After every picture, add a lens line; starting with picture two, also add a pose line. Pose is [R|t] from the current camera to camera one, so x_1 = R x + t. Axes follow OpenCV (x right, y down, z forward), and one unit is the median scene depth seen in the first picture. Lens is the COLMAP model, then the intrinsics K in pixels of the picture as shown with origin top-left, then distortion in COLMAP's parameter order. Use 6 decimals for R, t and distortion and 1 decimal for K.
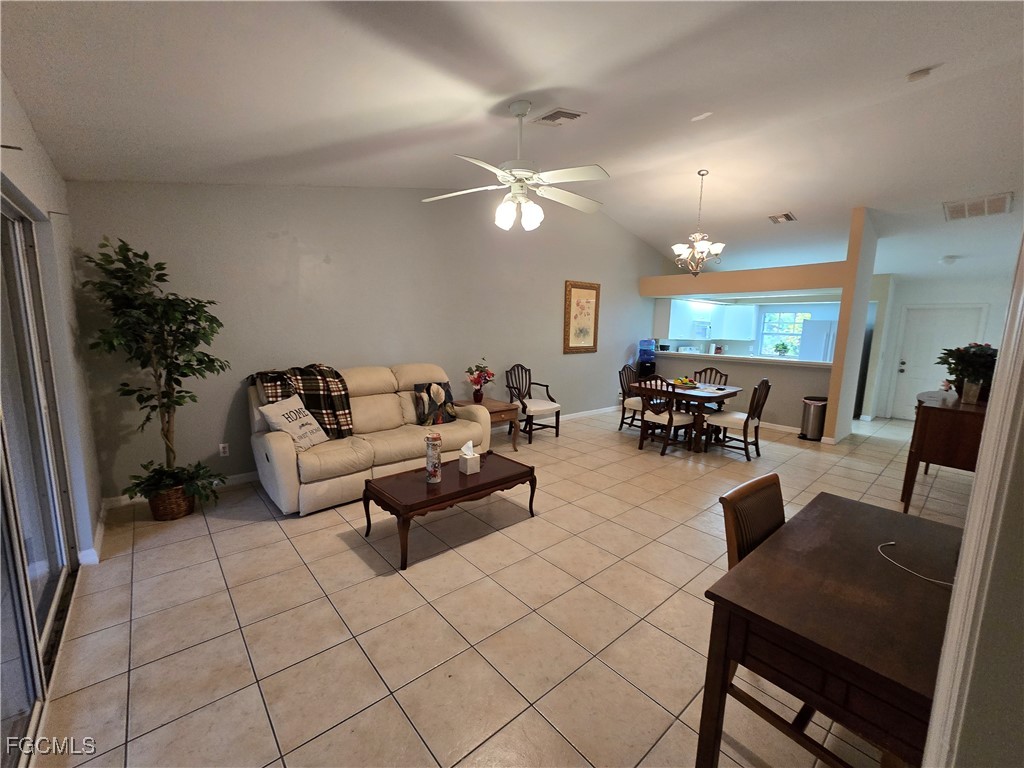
lens RADIAL K [[419.5, 0, 510.7], [0, 419.5, 387.1], [0, 0, 1]] dist [-0.005641, 0.001347]
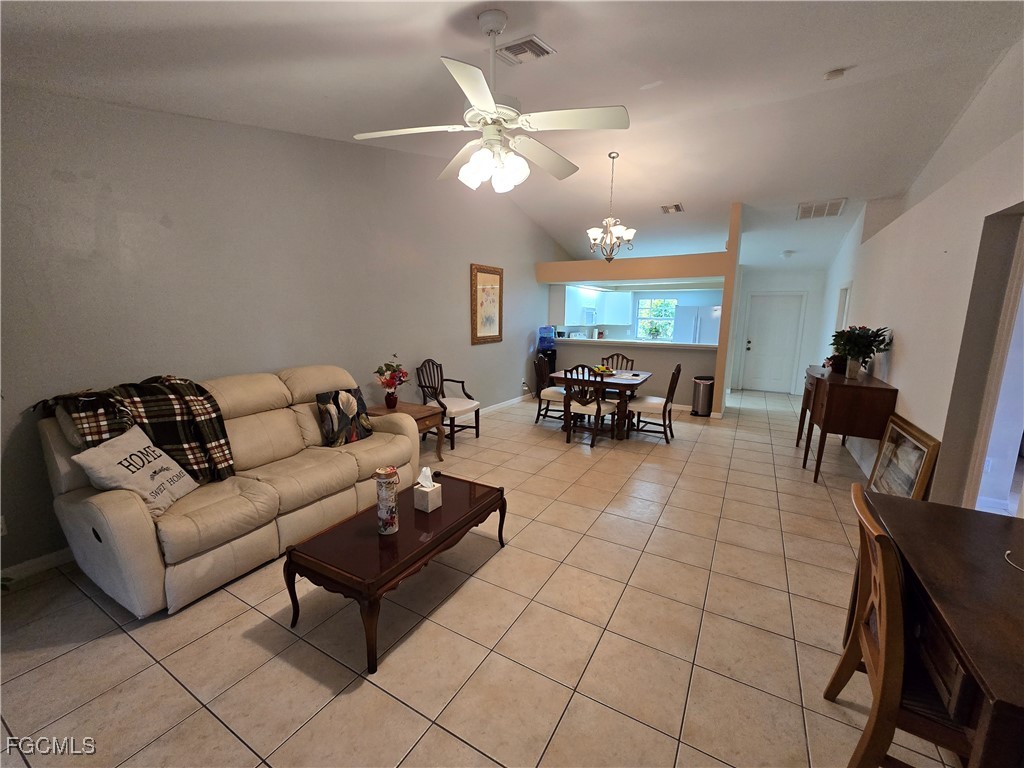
lens RADIAL K [[419.5, 0, 509.5], [0, 419.5, 386.9], [0, 0, 1]] dist [-0.005641, 0.001347]
pose [[0.946698, -0.066577, 0.315168, -0.134040], [0.056878, 0.997584, 0.039882, -0.029756], [-0.317062, -0.019830, 0.948197, 0.164484]]
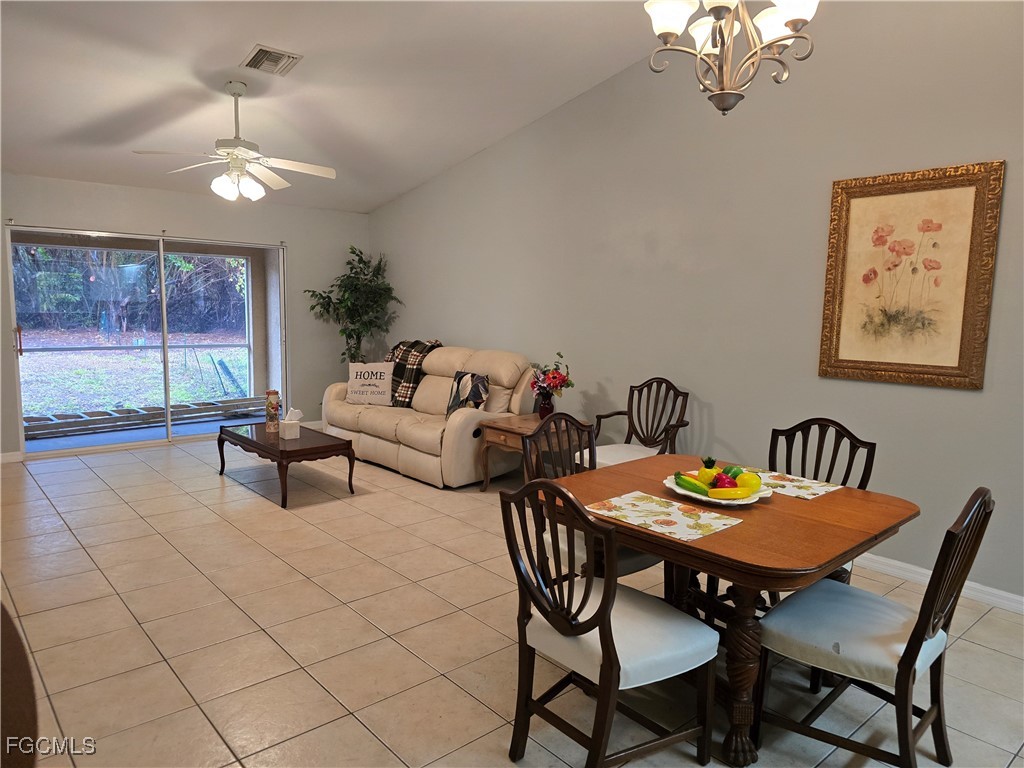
lens RADIAL K [[693.5, 0, 505.8], [0, 693.5, 393.9], [0, 0, 1]] dist [0.051372, -0.046827]
pose [[-0.005214, 0.107674, -0.994173, 1.138792], [-0.170123, 0.979598, 0.106988, -0.124541], [0.985409, 0.169689, 0.013210, 1.072362]]
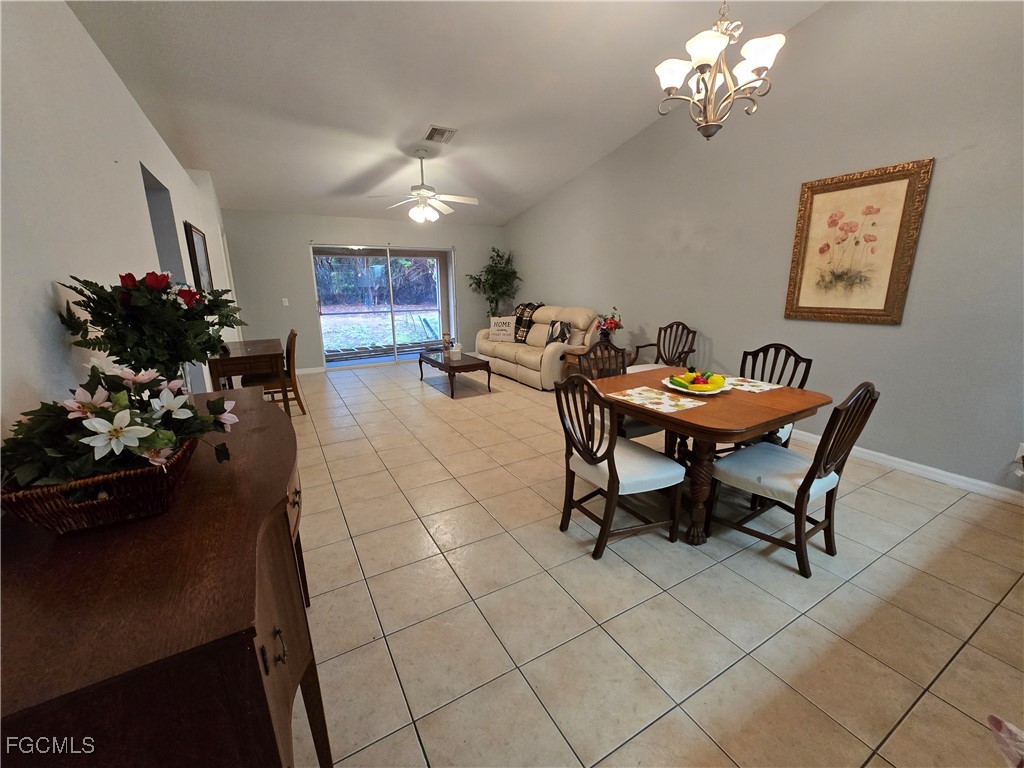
lens RADIAL K [[419.5, 0, 511.2], [0, 419.5, 388.2], [0, 0, 1]] dist [-0.005641, 0.001347]
pose [[-0.198692, 0.219803, -0.955096, 1.157363], [-0.140560, 0.958060, 0.249726, -0.117020], [0.969930, 0.183867, -0.159463, 1.118368]]
